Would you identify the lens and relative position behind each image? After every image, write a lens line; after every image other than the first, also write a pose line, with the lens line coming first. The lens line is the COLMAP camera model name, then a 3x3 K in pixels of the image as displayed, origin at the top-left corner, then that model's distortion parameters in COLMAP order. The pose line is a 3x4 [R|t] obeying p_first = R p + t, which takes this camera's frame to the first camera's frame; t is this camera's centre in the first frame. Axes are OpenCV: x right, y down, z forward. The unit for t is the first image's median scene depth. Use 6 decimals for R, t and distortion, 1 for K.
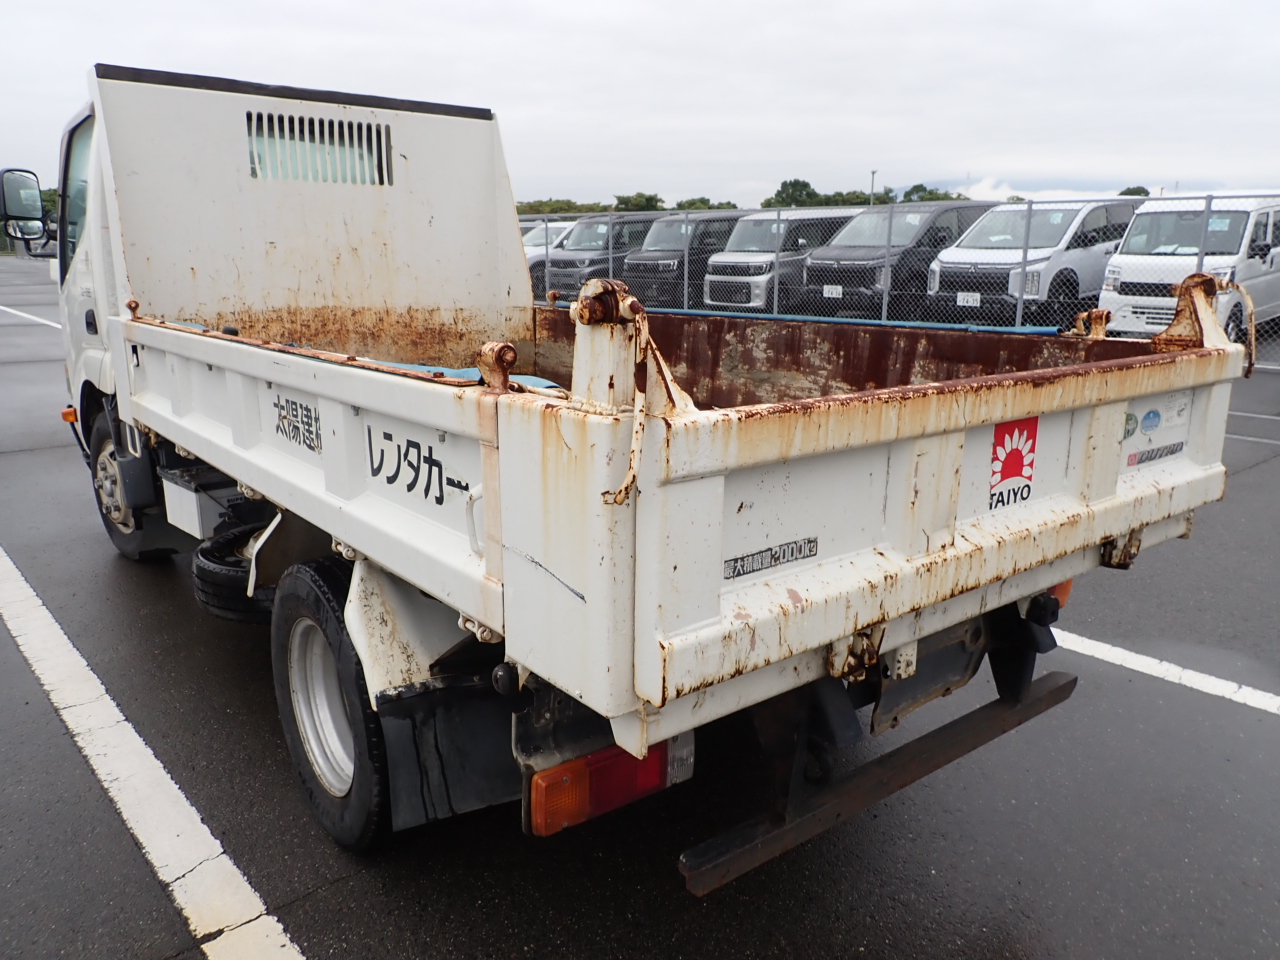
lens RADIAL K [[941.7, 0, 633.2], [0, 941.7, 463.8], [0, 0, 1]] dist [0.011512, 0.006804]
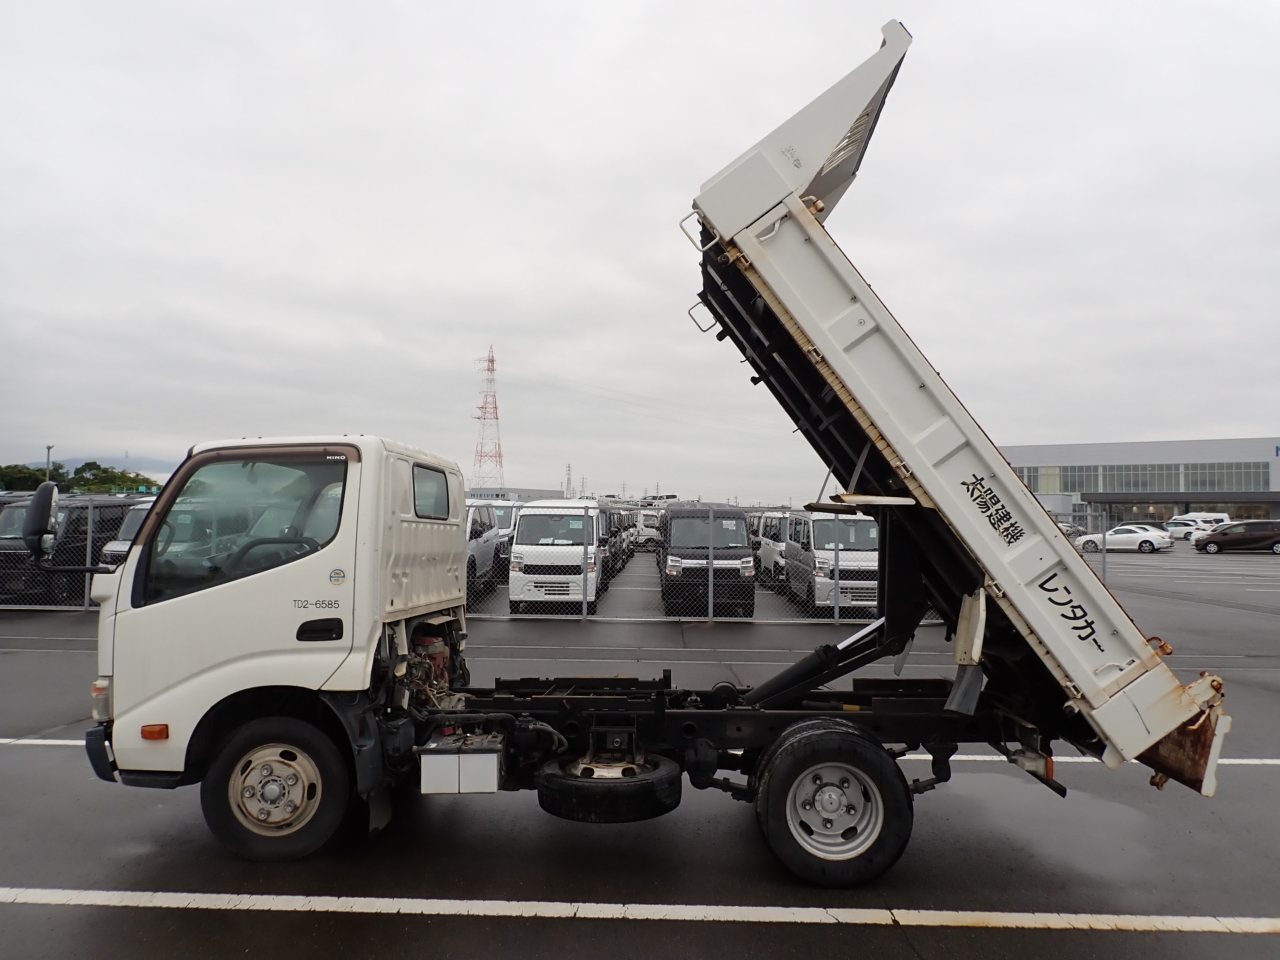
lens RADIAL K [[960.3, 0, 637.7], [0, 960.3, 456.2], [0, 0, 1]] dist [-0.010494, -0.006155]
pose [[0.665075, 0.060239, 0.744343, -1.067318], [0.161009, 0.961732, -0.221695, -0.031902], [-0.729212, 0.267290, 0.629925, -0.049050]]
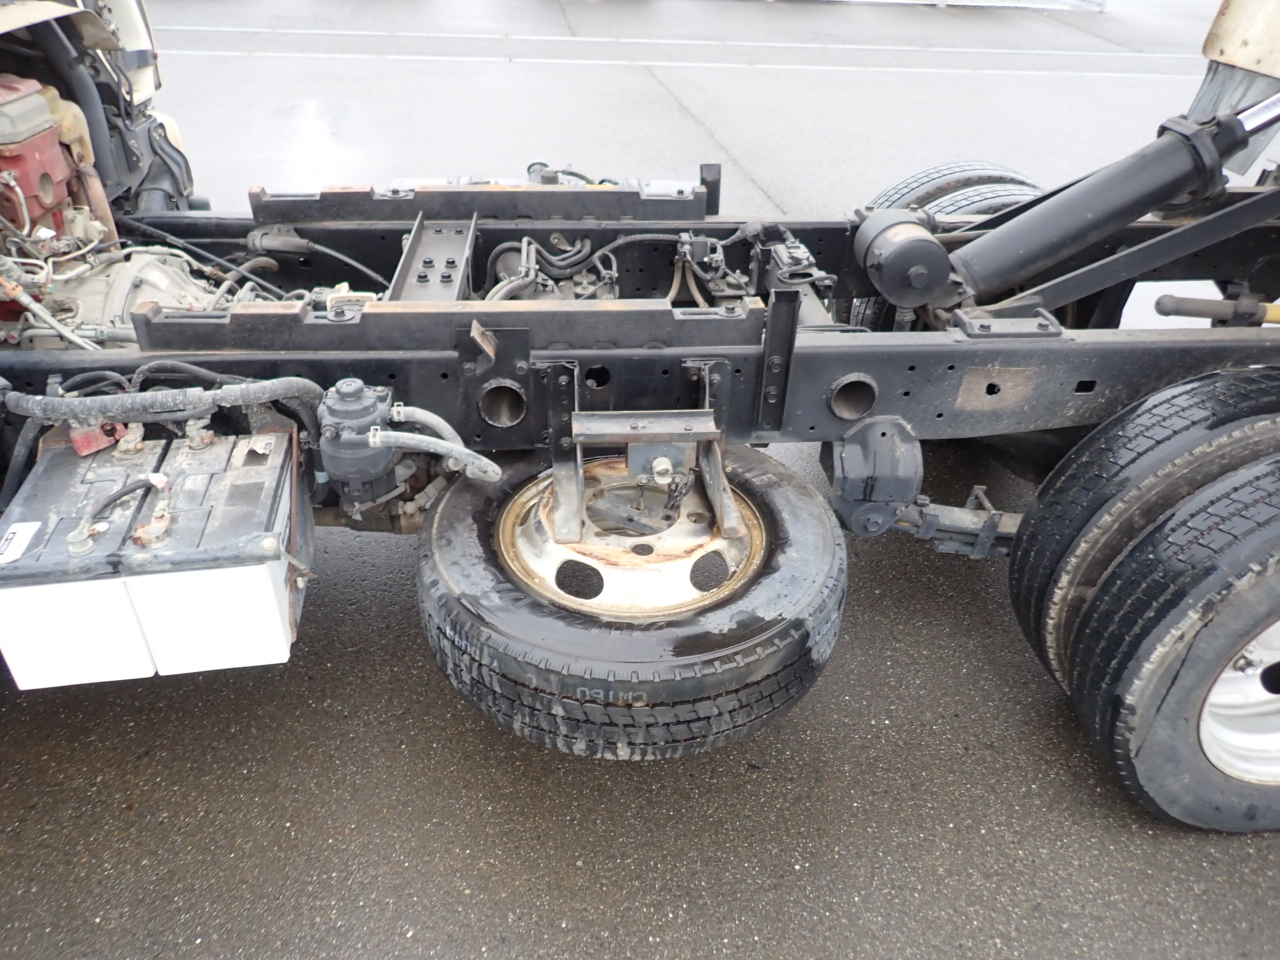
lens RADIAL K [[960.3, 0, 637.7], [0, 960.3, 456.2], [0, 0, 1]] dist [-0.010494, -0.006155]
pose [[0.532001, -0.422424, 0.733848, -0.513462], [0.144528, 0.899254, 0.412862, -0.110293], [-0.834318, -0.113581, 0.539456, 0.556873]]
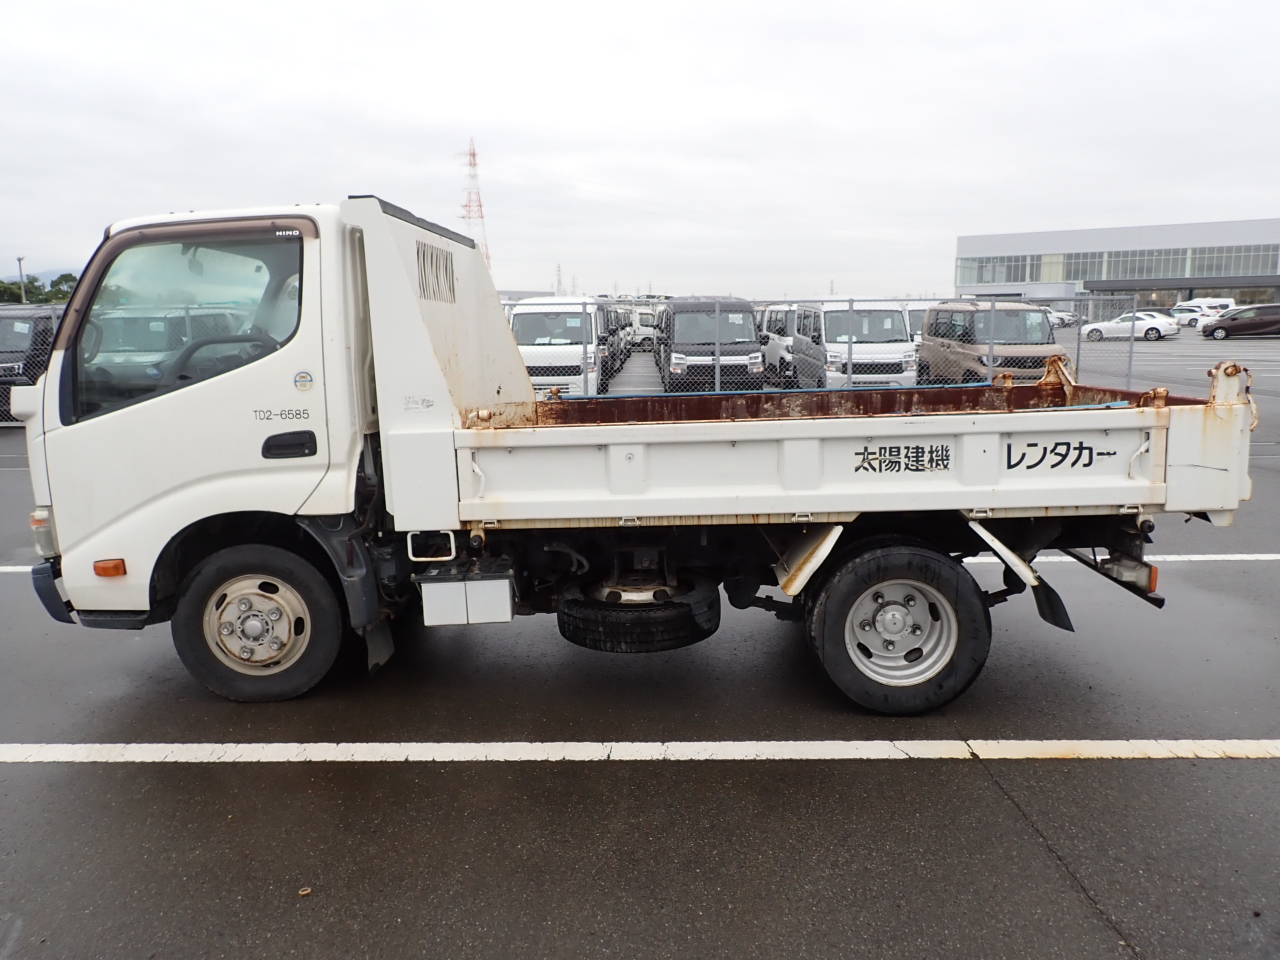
lens RADIAL K [[960.3, 0, 637.7], [0, 960.3, 456.2], [0, 0, 1]] dist [-0.010494, -0.006155]
pose [[0.658948, -0.110971, 0.743958, -0.954008], [0.186700, 0.982236, -0.018852, -0.050504], [-0.728650, 0.151319, 0.667960, 0.094913]]
